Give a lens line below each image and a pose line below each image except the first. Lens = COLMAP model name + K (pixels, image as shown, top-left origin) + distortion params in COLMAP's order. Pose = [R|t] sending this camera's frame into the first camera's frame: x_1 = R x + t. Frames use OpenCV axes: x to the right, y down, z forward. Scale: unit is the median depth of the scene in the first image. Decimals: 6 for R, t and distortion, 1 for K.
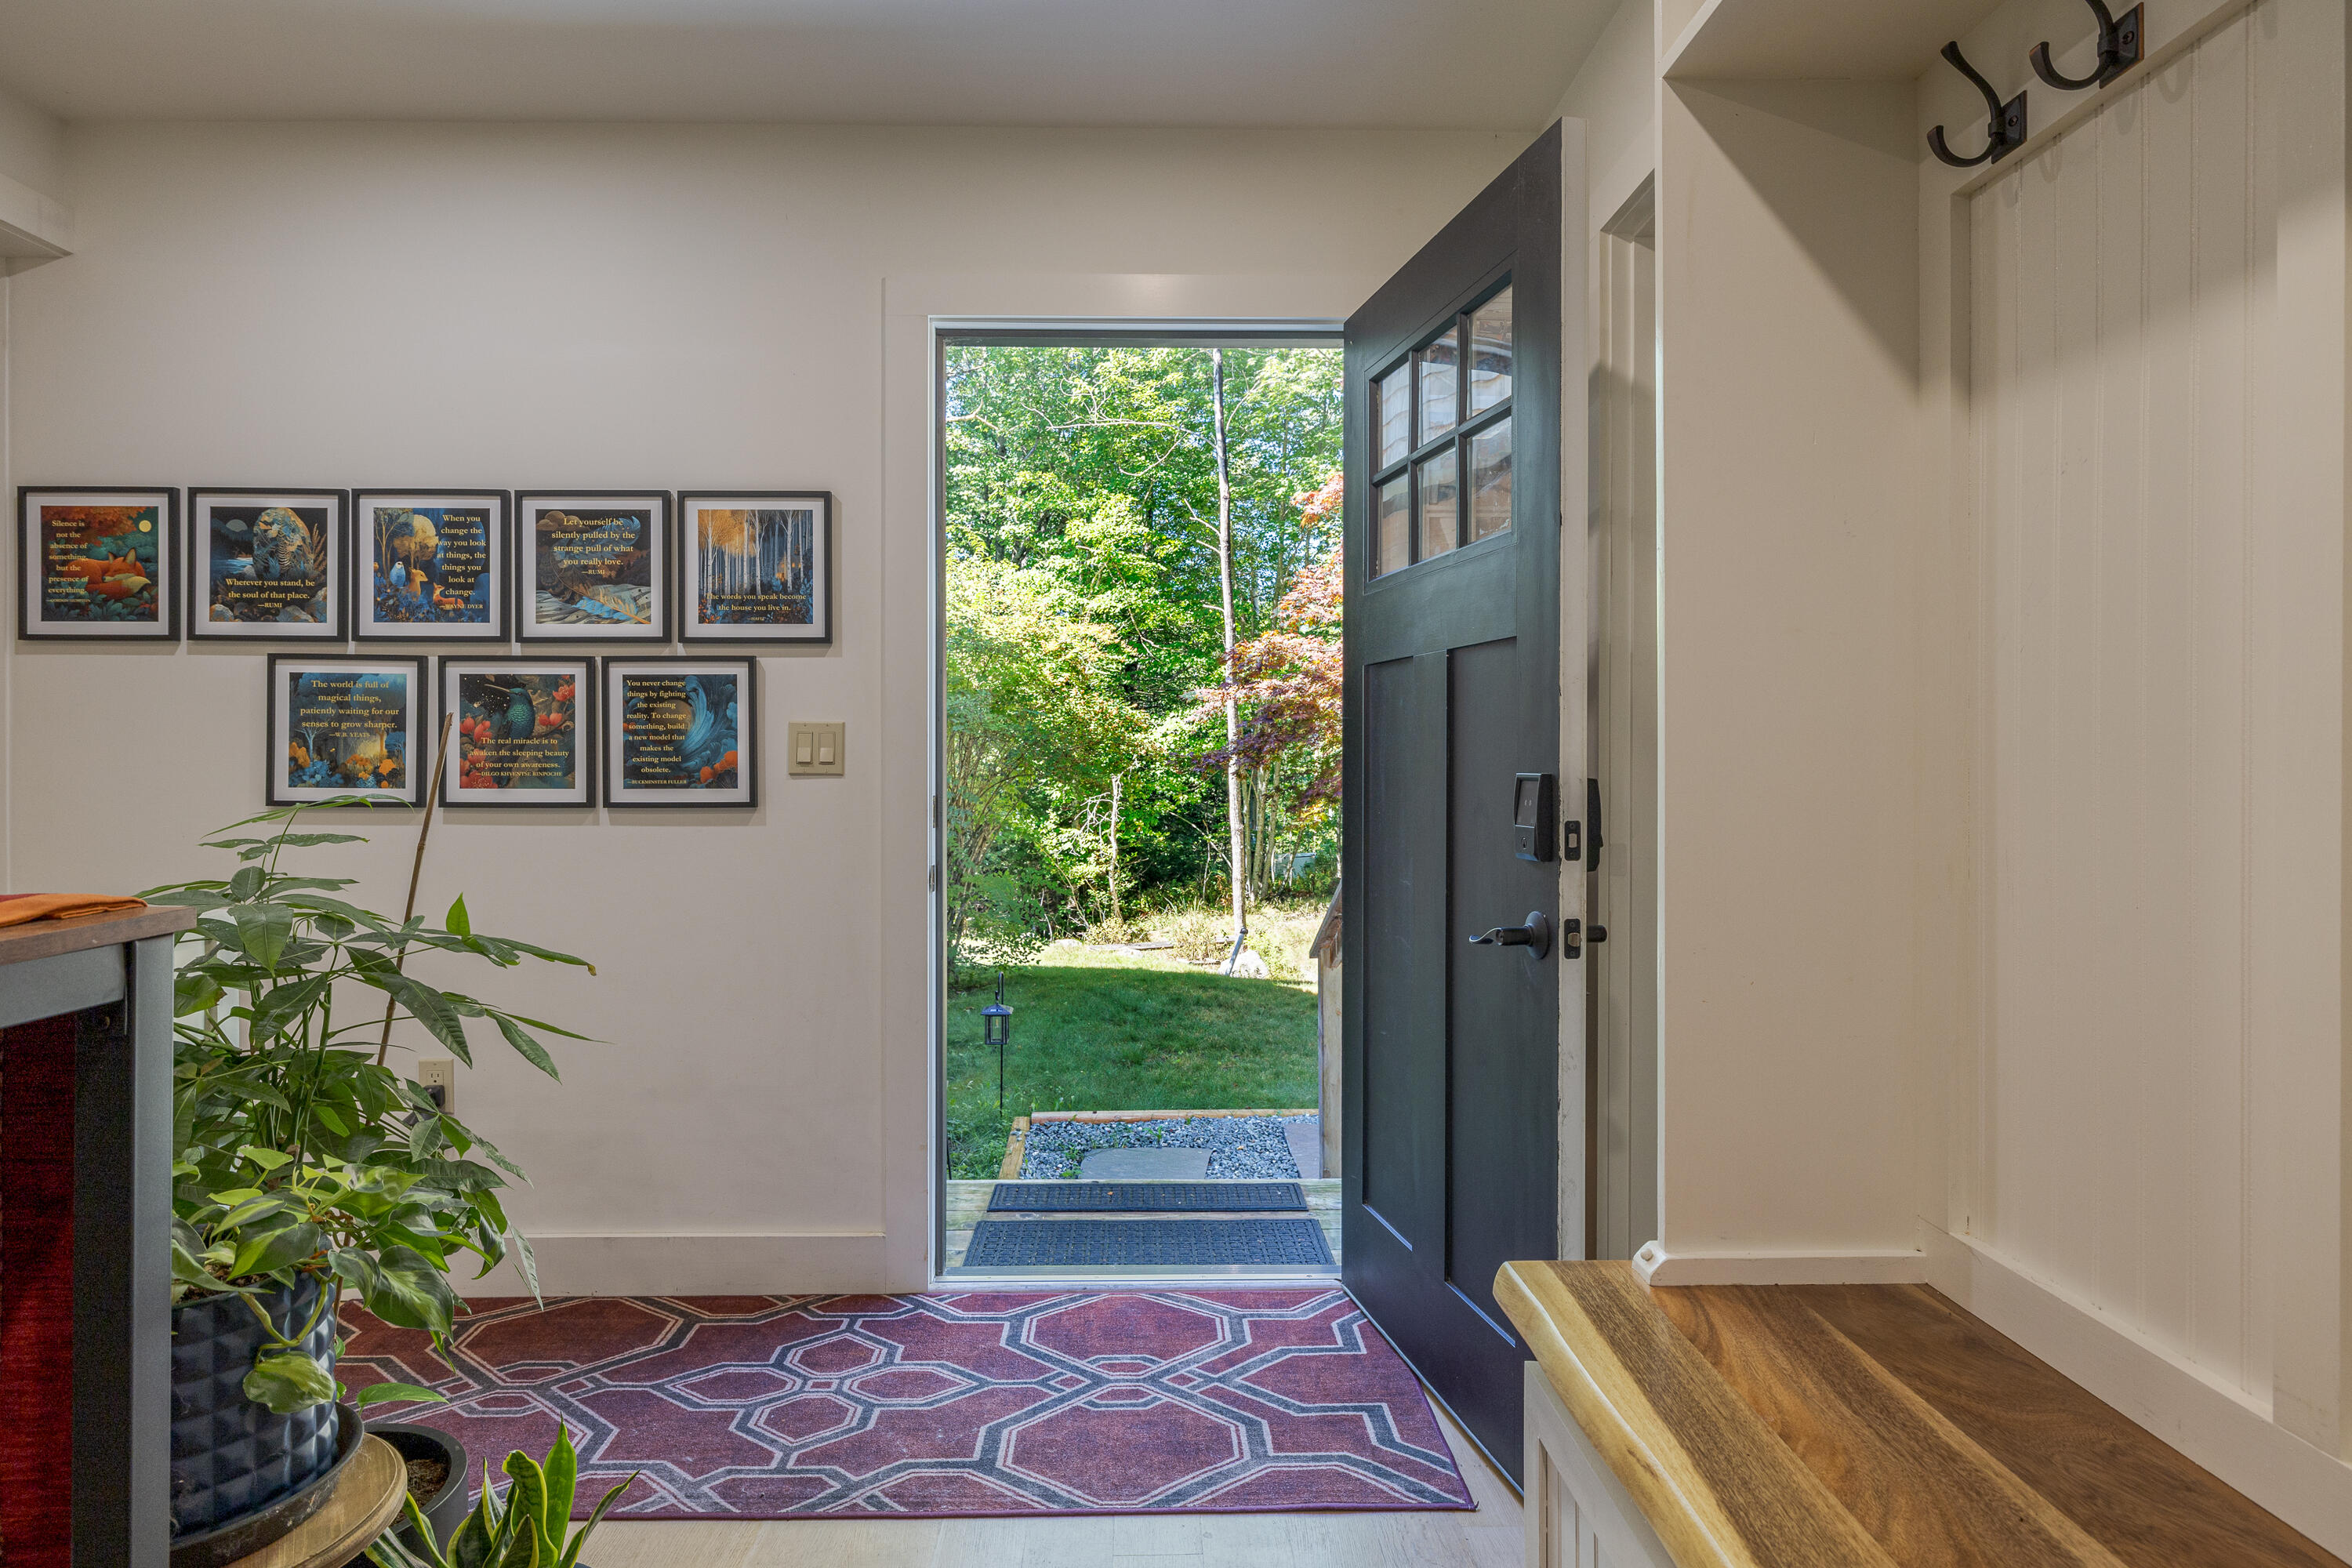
lens RADIAL K [[1356.6, 0, 1177.0], [0, 1356.6, 775.6], [0, 0, 1]] dist [0.008843, 0.000144]
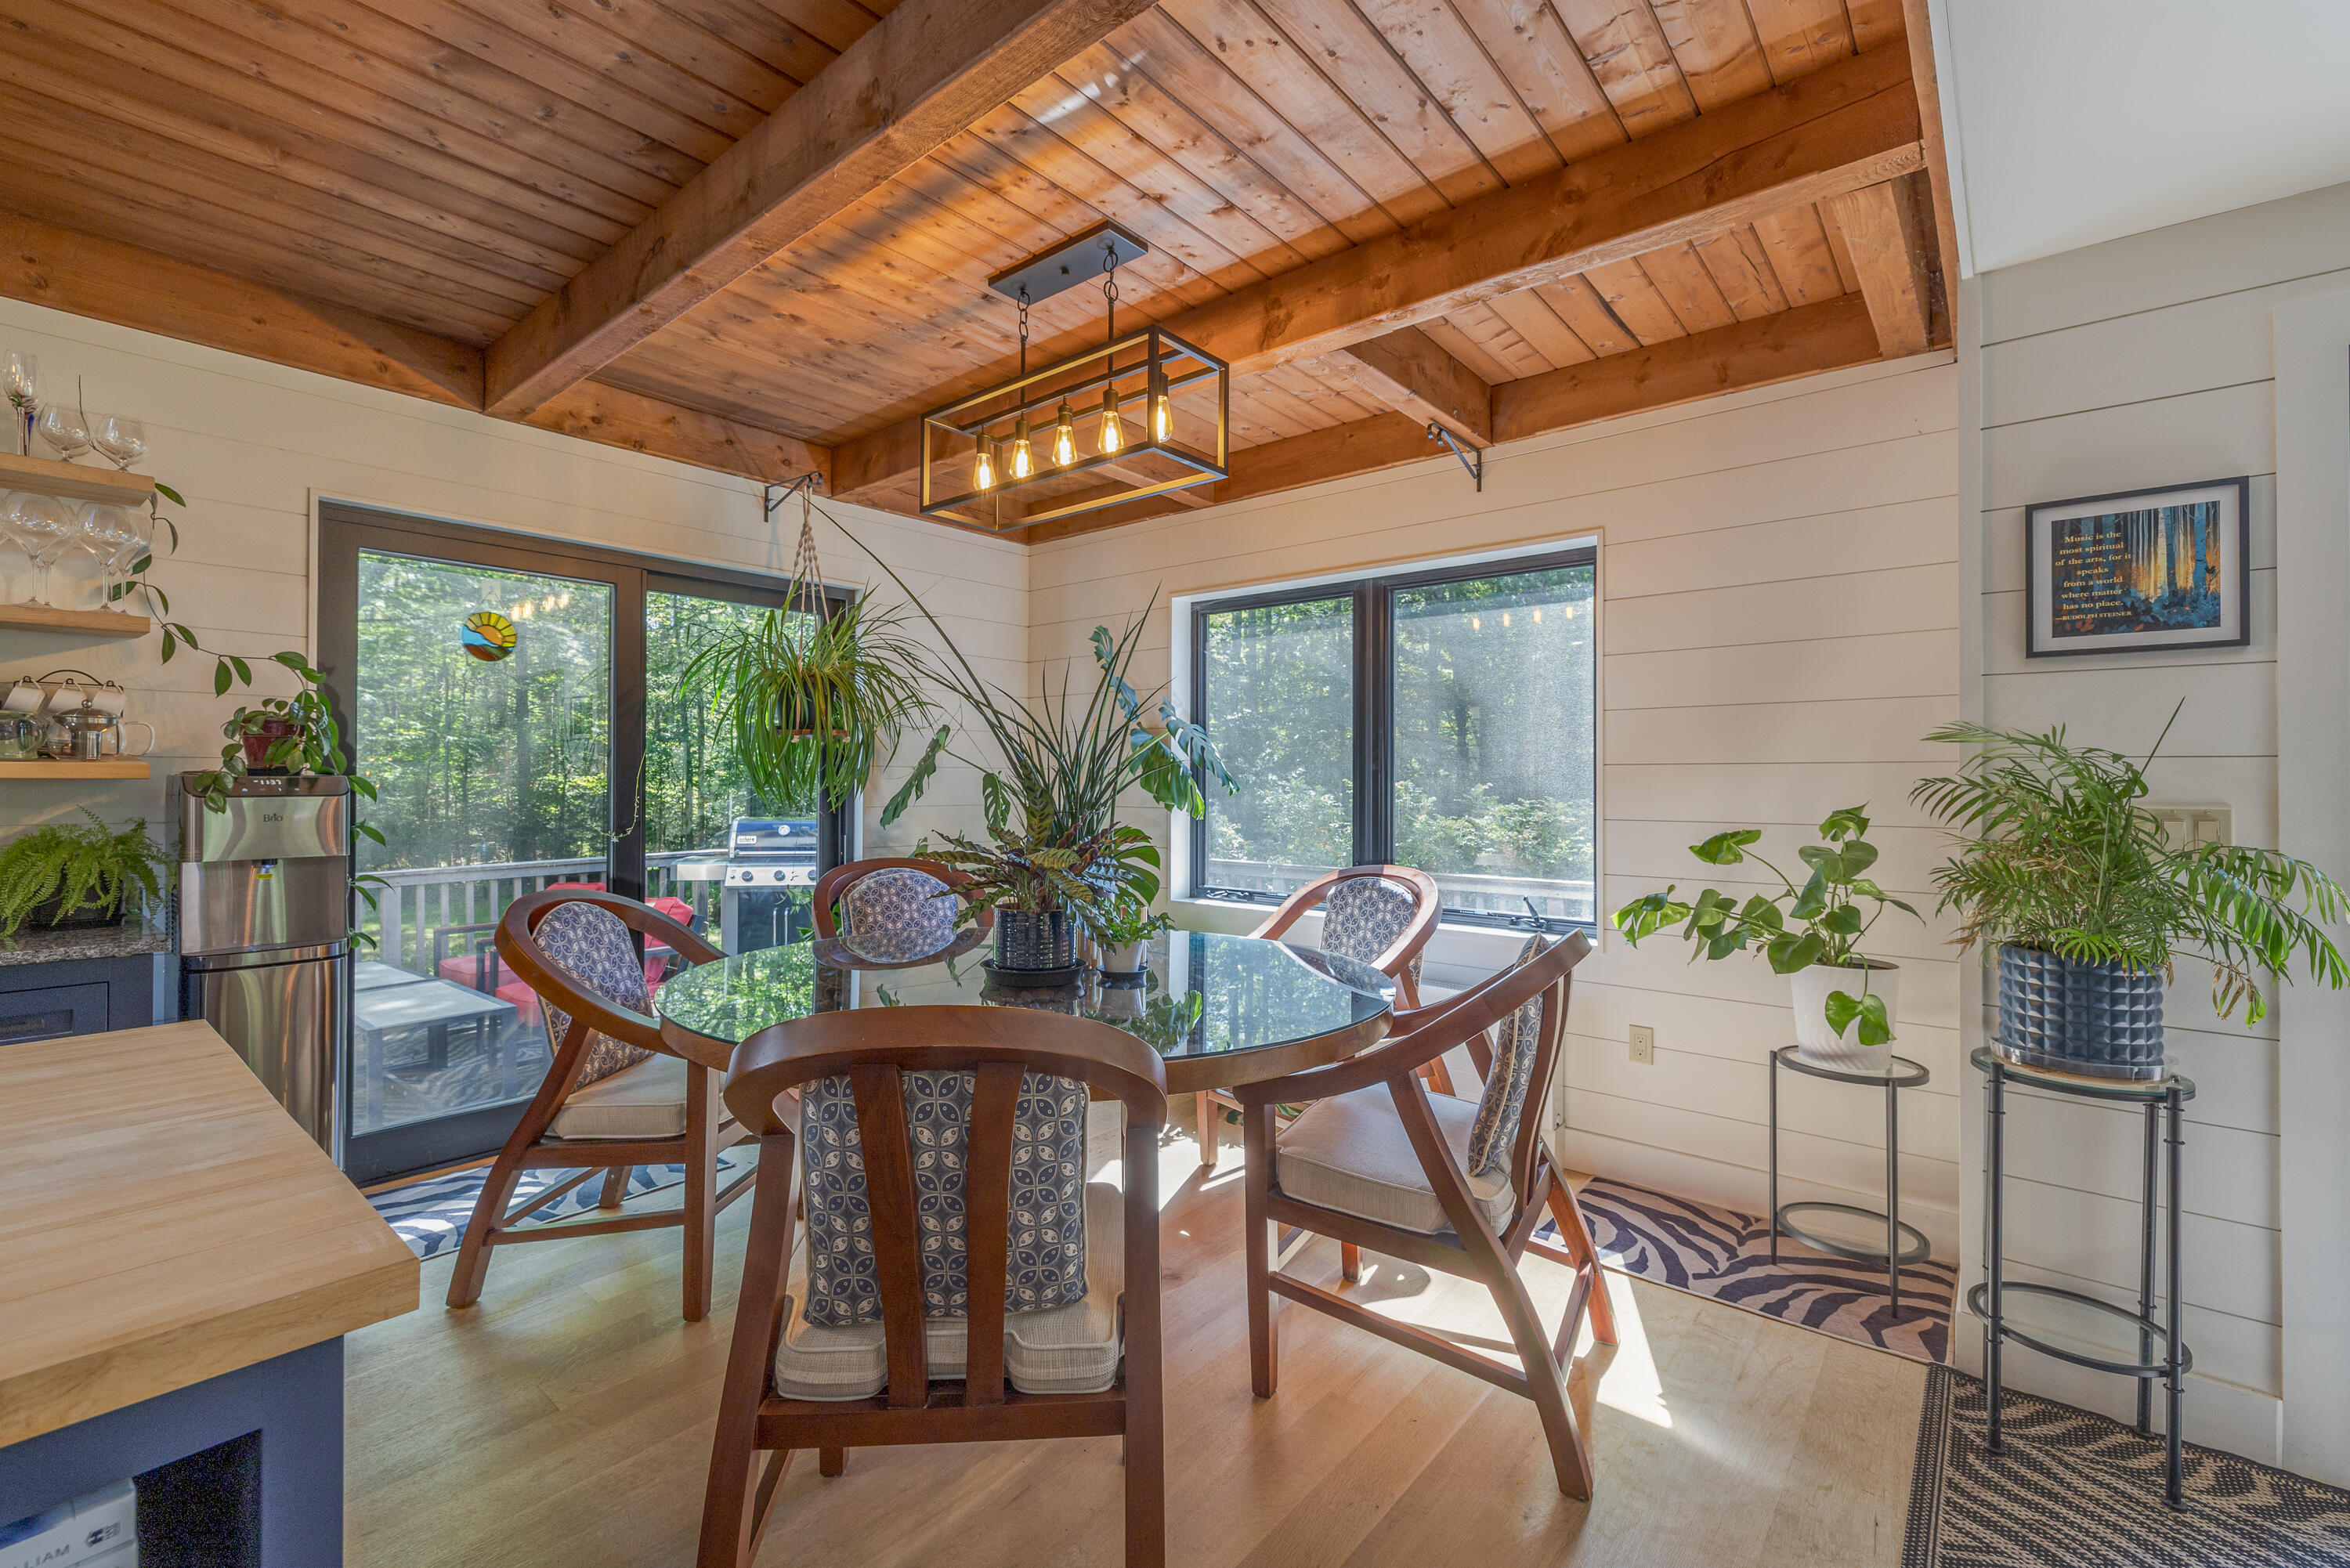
lens RADIAL K [[1006.5, 0, 1163.3], [0, 1006.5, 767.4], [0, 0, 1]] dist [0.006349, -0.002222]
pose [[0.746294, -0.007093, -0.665579, -0.825503], [-0.003029, 0.999897, -0.014052, -0.009760], [0.665610, 0.012502, 0.746195, 0.046391]]
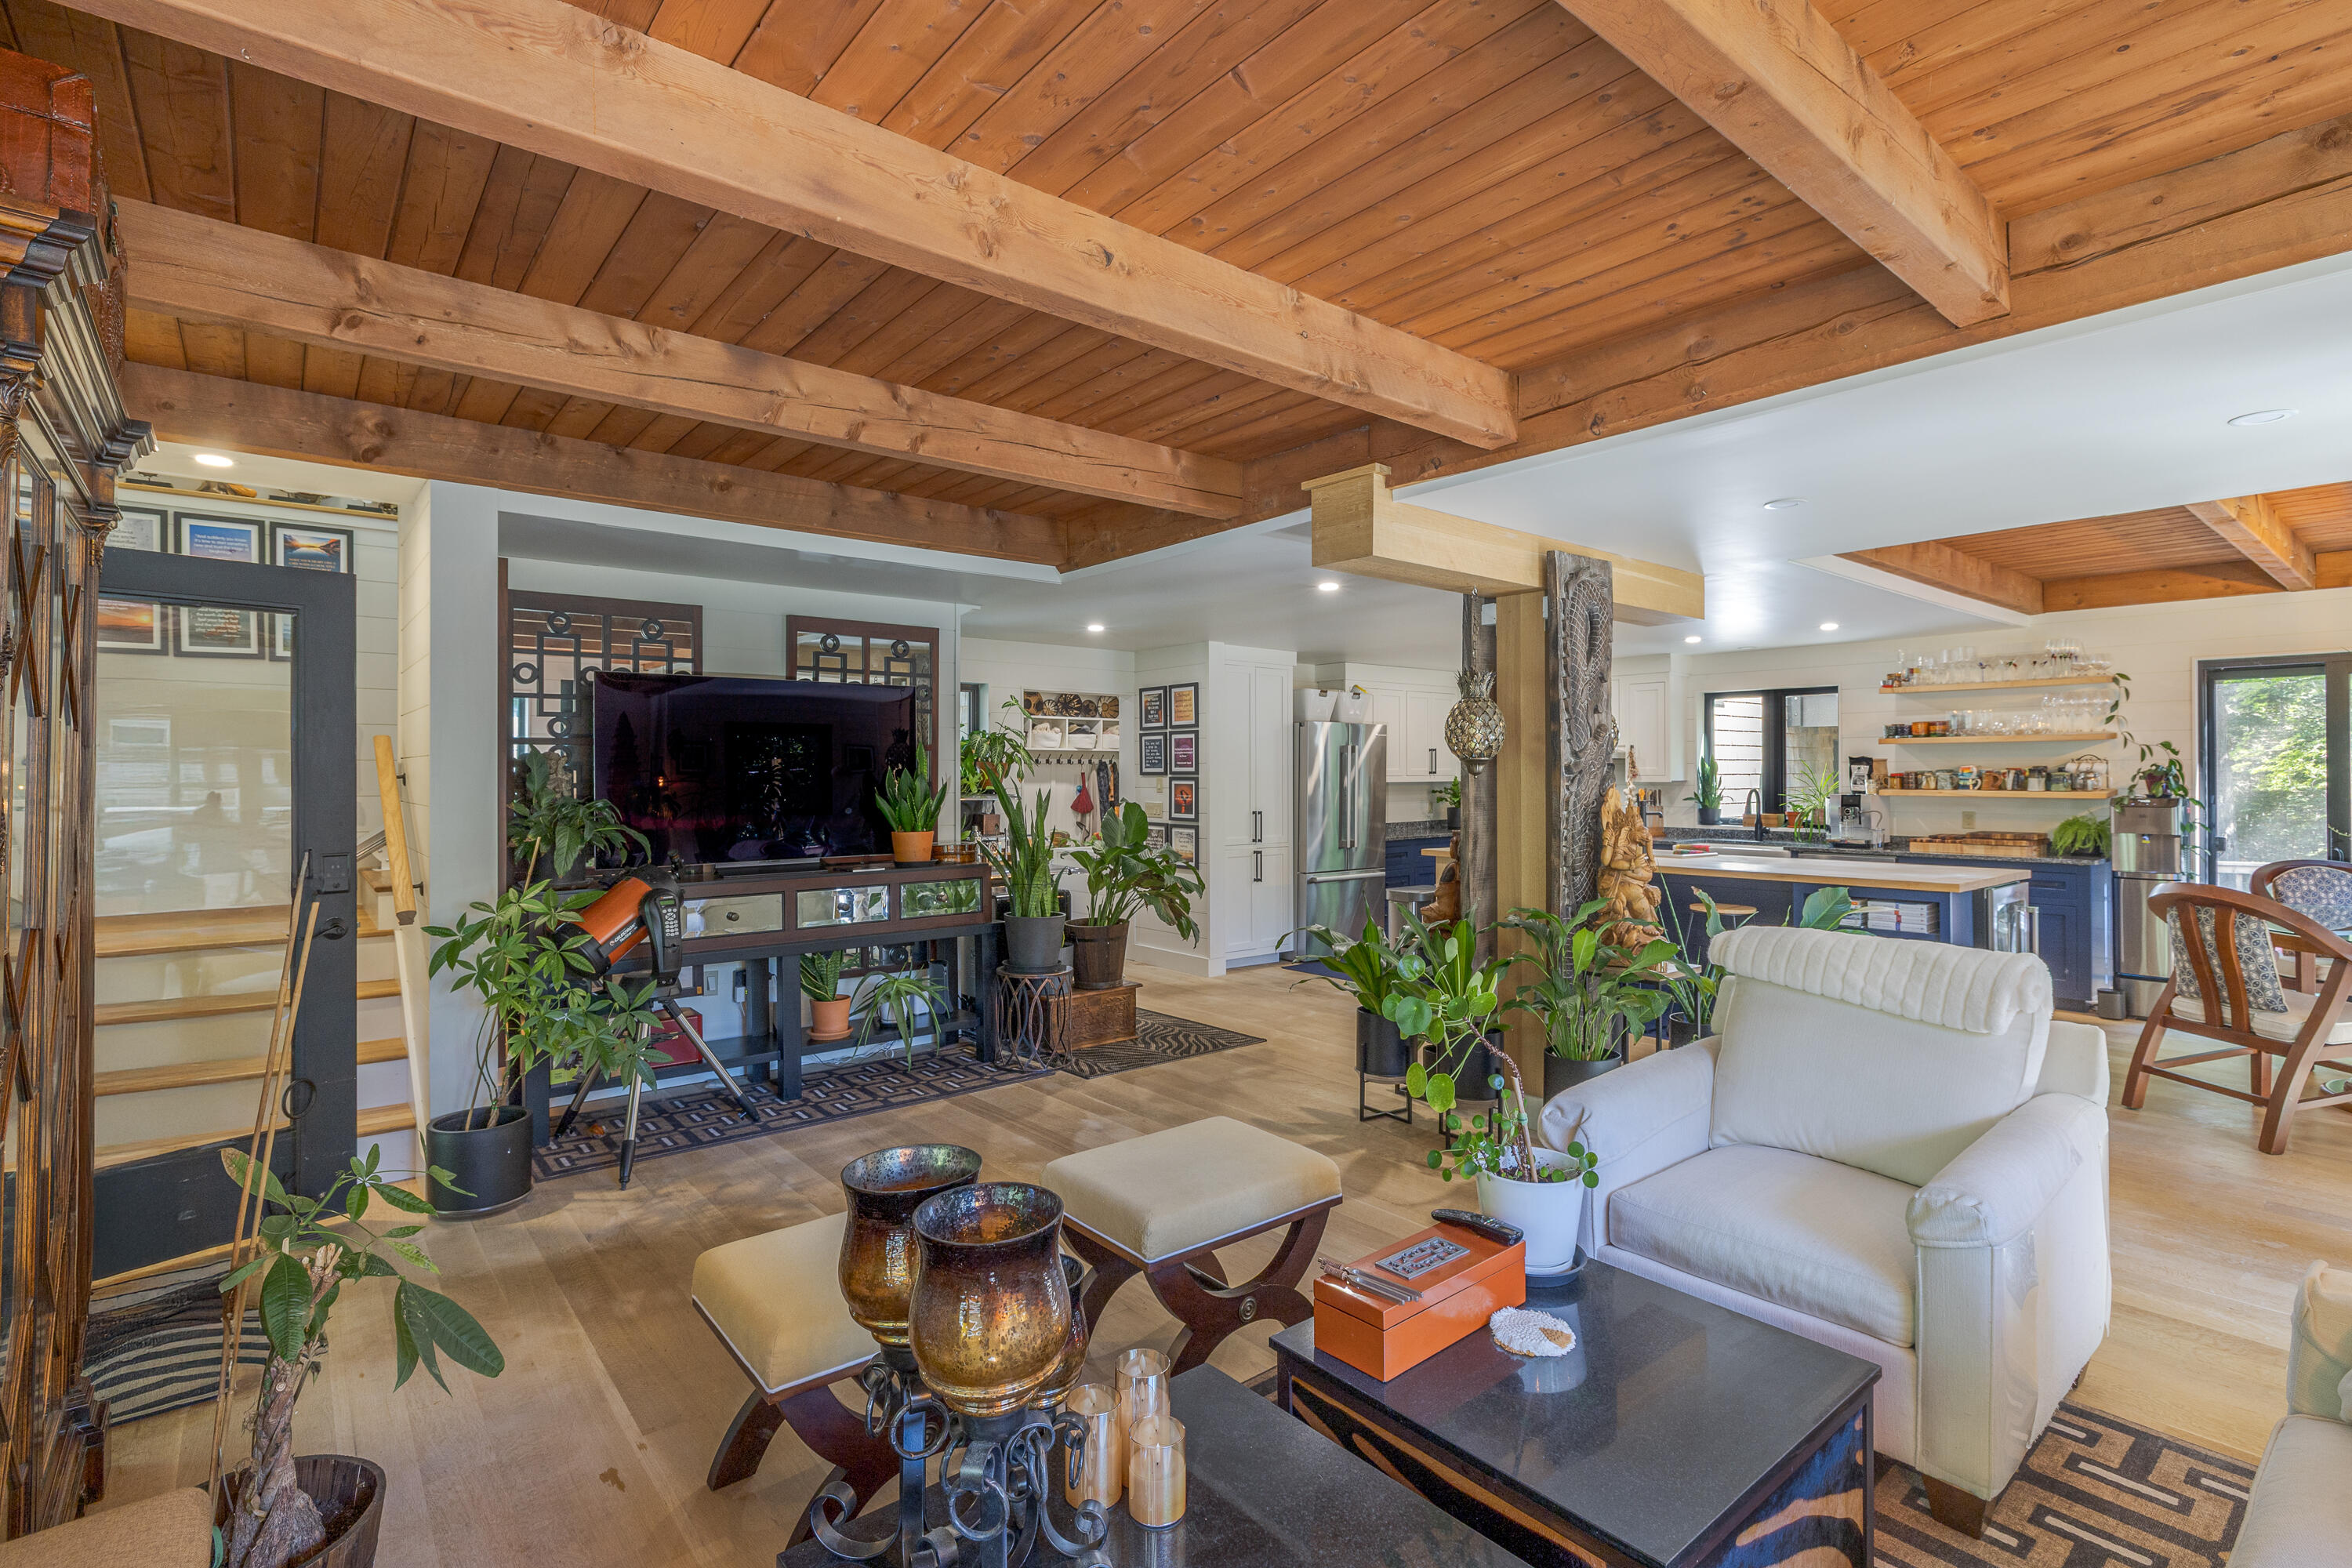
lens RADIAL K [[1105.9, 0, 1187.7], [0, 1105.9, 770.2], [0, 0, 1]] dist [-0.004096, 0.000539]
pose [[-0.787047, -0.001437, -0.616892, 0.876004], [-0.000032, 0.999997, -0.002290, -0.062986], [0.616893, -0.001782, -0.787045, 0.733931]]
